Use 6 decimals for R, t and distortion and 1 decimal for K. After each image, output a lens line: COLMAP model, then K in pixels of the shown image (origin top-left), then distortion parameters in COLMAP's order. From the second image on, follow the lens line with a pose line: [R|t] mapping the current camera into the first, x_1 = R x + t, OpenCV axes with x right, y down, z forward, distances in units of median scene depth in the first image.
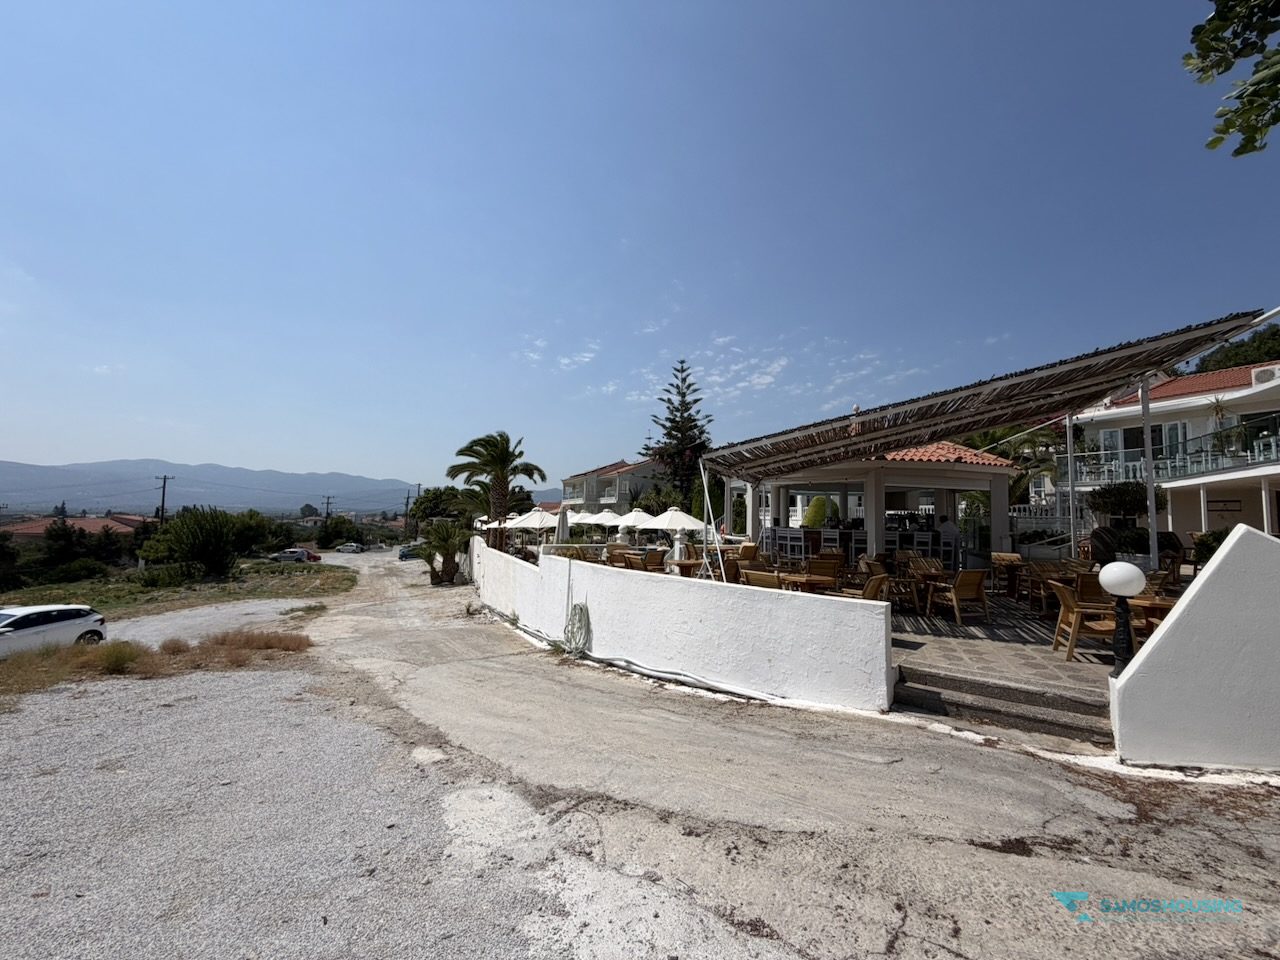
lens RADIAL K [[512.7, 0, 638.4], [0, 512.7, 481.8], [0, 0, 1]] dist [0.001747, -0.000294]
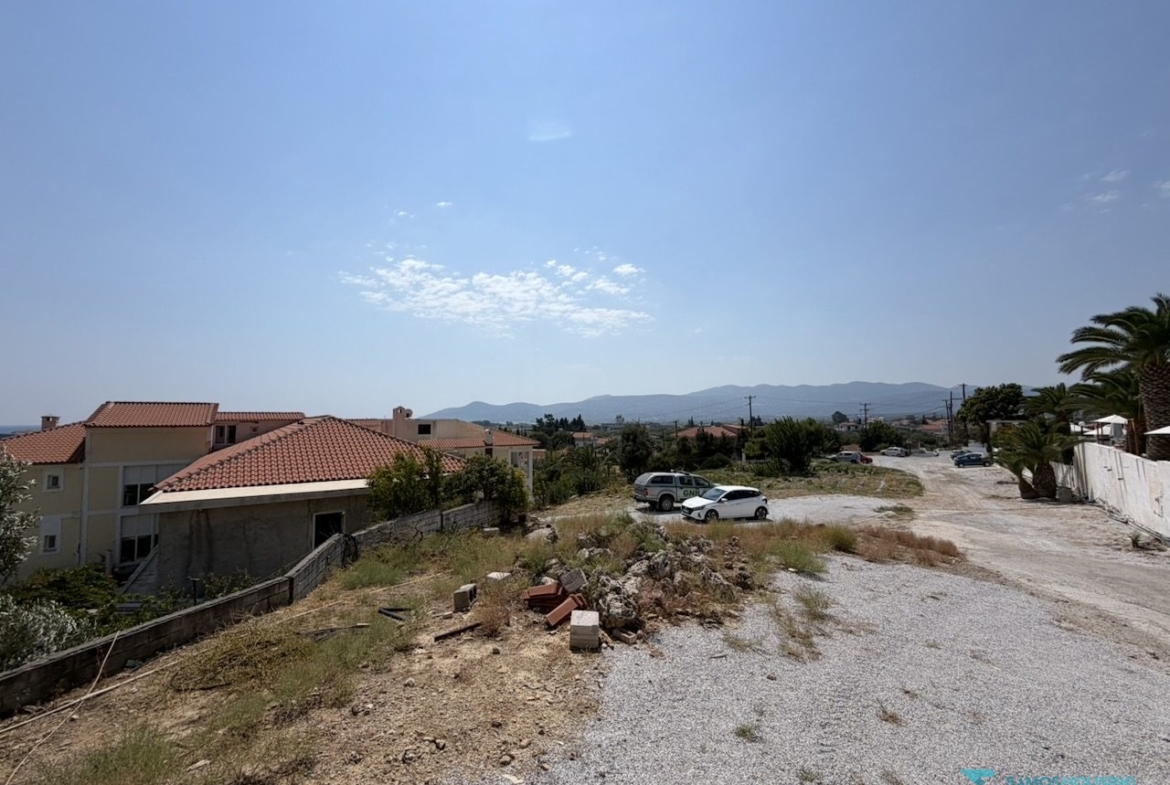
lens RADIAL K [[468.8, 0, 582.2], [0, 468.8, 393.4], [0, 0, 1]] dist [-0.001511, -0.000243]
pose [[0.480911, -0.078129, -0.873282, -0.055684], [0.084551, 0.995512, -0.042502, -0.004627], [0.872683, -0.053398, 0.485358, -0.021920]]
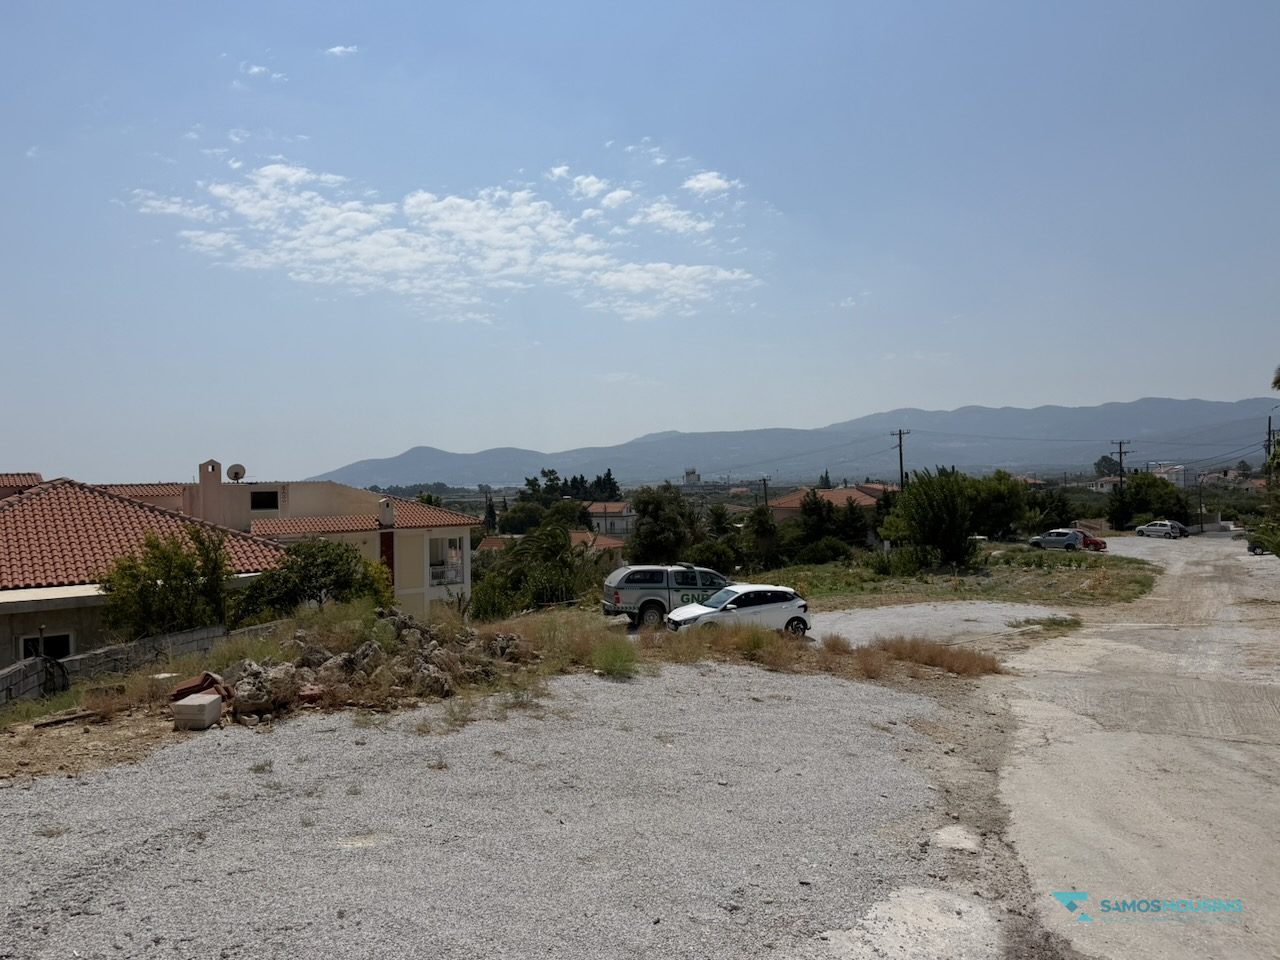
lens RADIAL K [[890.3, 0, 647.3], [0, 890.3, 481.7], [0, 0, 1]] dist [0.128408, -0.193992]
pose [[0.503228, -0.033339, -0.863511, 0.050930], [0.098997, 0.994901, 0.019281, 0.002353], [0.858465, -0.095188, 0.503962, 0.015050]]
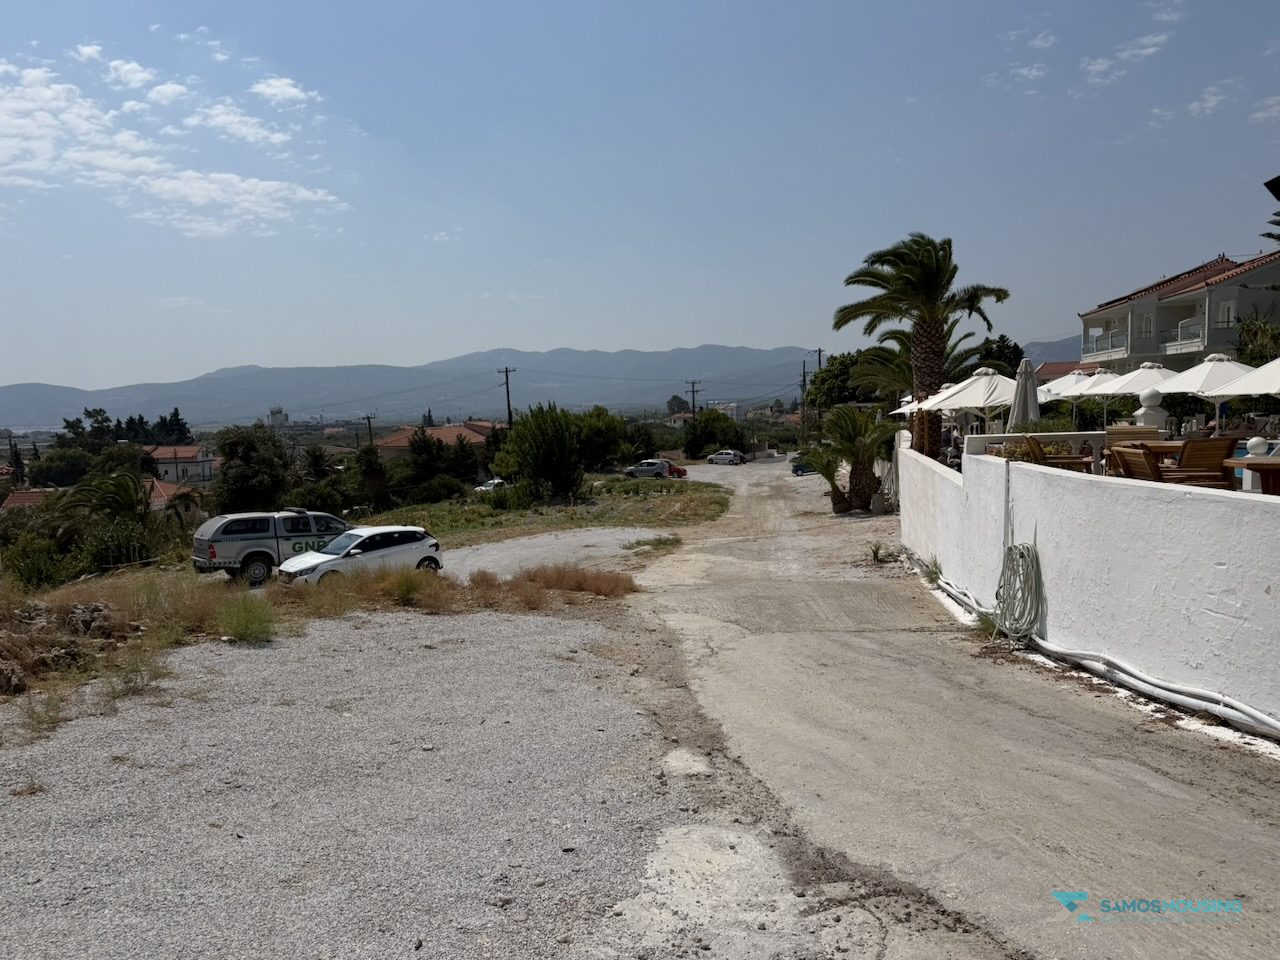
lens RADIAL K [[892.1, 0, 644.1], [0, 892.1, 485.6], [0, 0, 1]] dist [0.112476, -0.155534]
pose [[0.818518, -0.000382, -0.574481, 0.022795], [0.093965, 0.986621, 0.133225, 0.005732], [0.566744, -0.163028, 0.807603, 0.016823]]
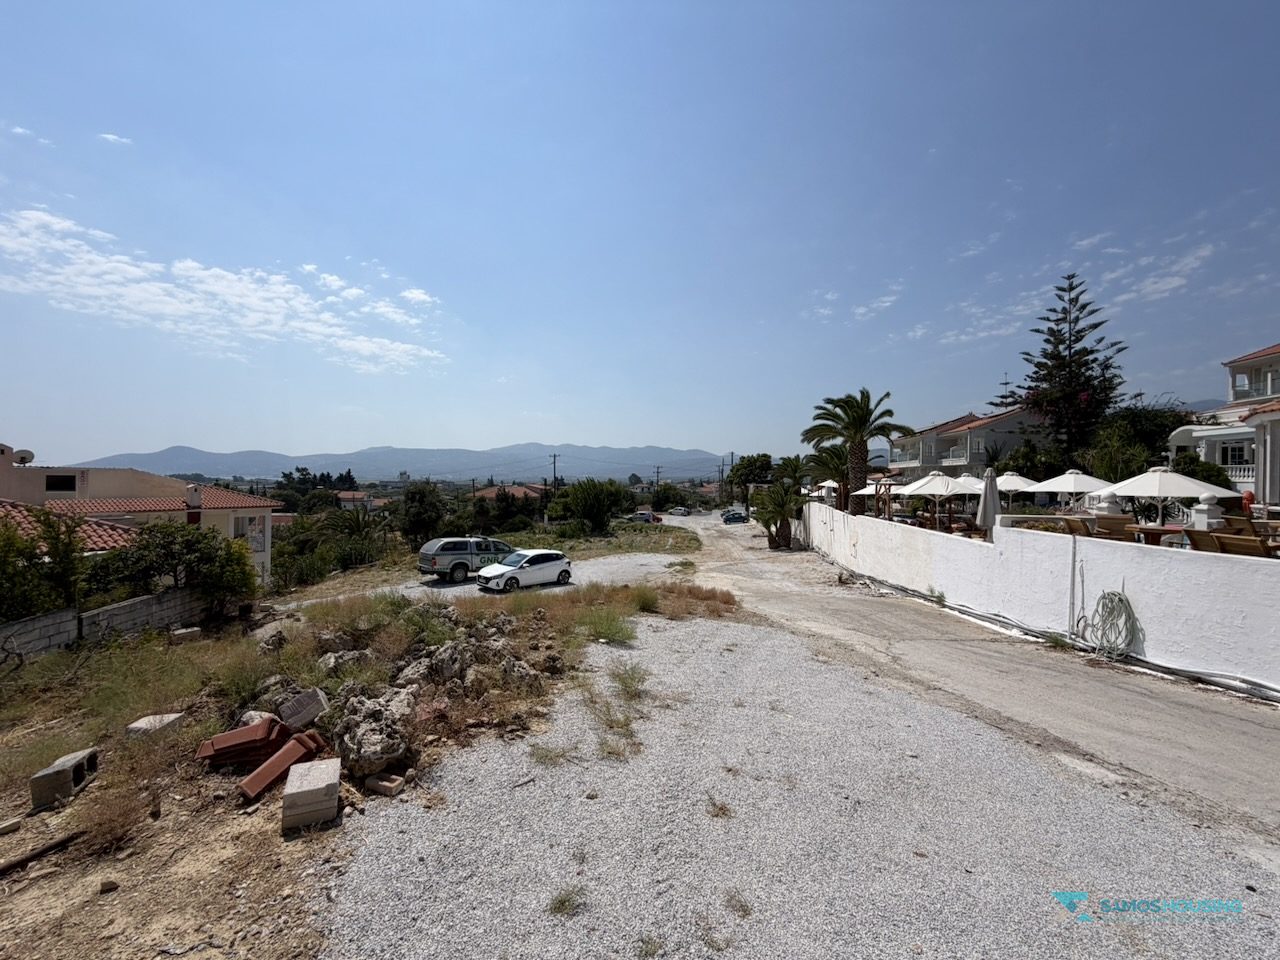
lens RADIAL K [[512.7, 0, 638.4], [0, 512.7, 481.8], [0, 0, 1]] dist [0.001747, -0.000294]
pose [[0.847120, -0.011797, -0.531271, -0.073627], [0.047158, 0.997478, 0.053045, -0.001376], [0.529305, -0.069989, 0.845540, -0.007324]]
